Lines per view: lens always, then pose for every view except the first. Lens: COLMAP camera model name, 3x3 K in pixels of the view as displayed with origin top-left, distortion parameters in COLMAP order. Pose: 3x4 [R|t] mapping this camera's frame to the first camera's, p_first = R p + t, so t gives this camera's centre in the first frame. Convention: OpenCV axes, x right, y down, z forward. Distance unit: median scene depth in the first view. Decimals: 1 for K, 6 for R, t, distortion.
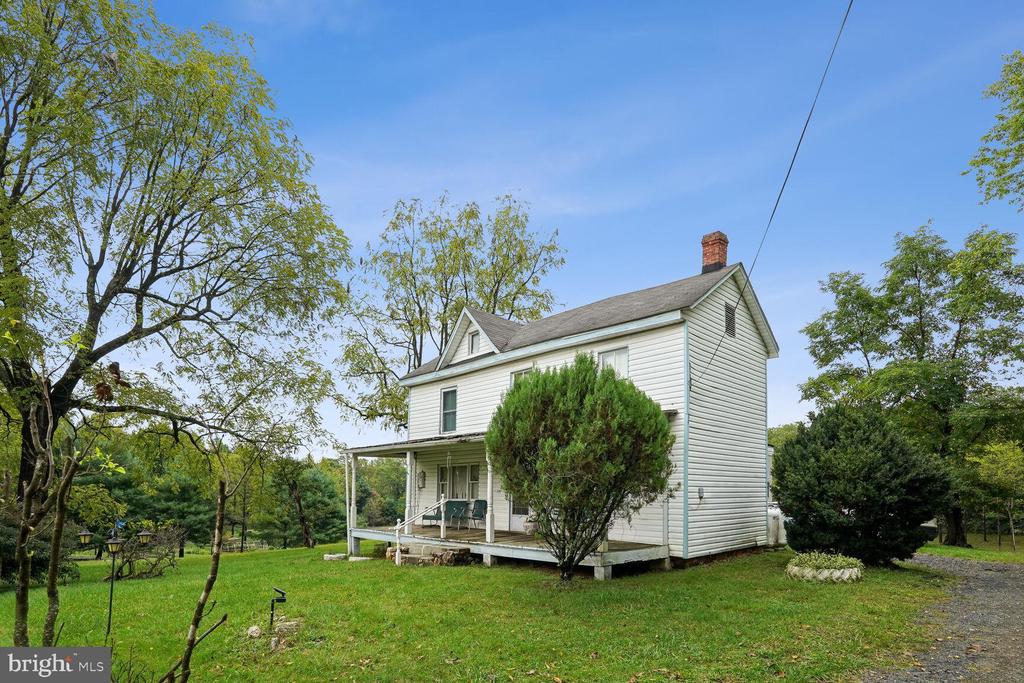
lens RADIAL K [[559.3, 0, 512.0], [0, 559.3, 341.5], [0, 0, 1]] dist [-0.000643, -0.000131]
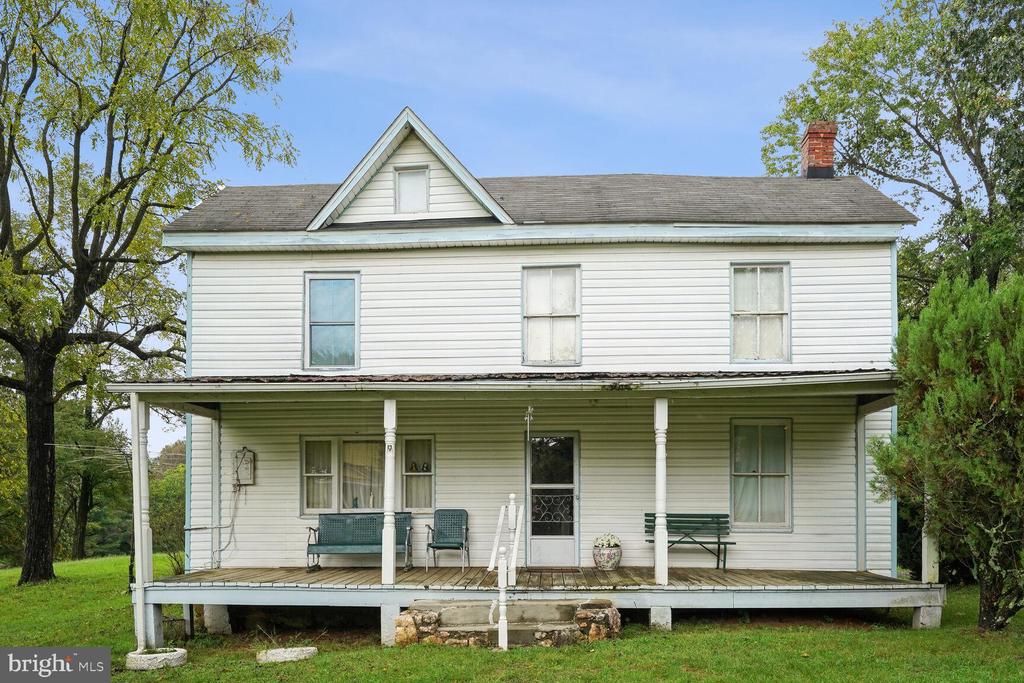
lens RADIAL K [[868.5, 0, 512.0], [0, 868.5, 341.5], [0, 0, 1]] dist [-0.009951, -0.003238]
pose [[0.707326, 0.132039, 0.694446, -0.547289], [-0.179553, 0.983740, -0.004161, 0.126661], [-0.683703, -0.121747, 0.719533, 0.415508]]
